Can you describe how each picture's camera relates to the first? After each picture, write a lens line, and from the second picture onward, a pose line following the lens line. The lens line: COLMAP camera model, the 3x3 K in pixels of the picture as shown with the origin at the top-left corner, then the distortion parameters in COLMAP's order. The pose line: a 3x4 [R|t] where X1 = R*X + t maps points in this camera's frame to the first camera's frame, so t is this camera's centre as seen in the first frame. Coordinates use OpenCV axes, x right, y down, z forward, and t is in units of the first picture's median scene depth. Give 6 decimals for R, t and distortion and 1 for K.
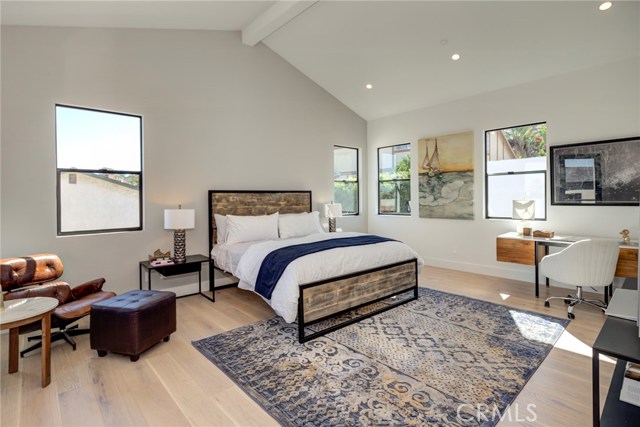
lens RADIAL K [[313.4, 0, 319.9], [0, 313.4, 199.5], [0, 0, 1]] dist [0.002087, 0.000043]
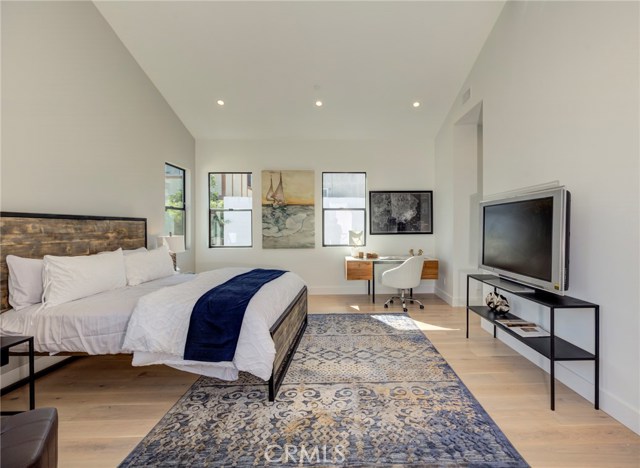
lens RADIAL K [[318.5, 0, 337.1], [0, 318.5, 233.2], [0, 0, 1]] dist [-0.002605, -0.000439]
pose [[0.645820, -0.004244, 0.763478, -0.411847], [0.003332, 0.999991, 0.002740, 0.008459], [-0.763483, 0.000774, 0.645828, 0.225038]]
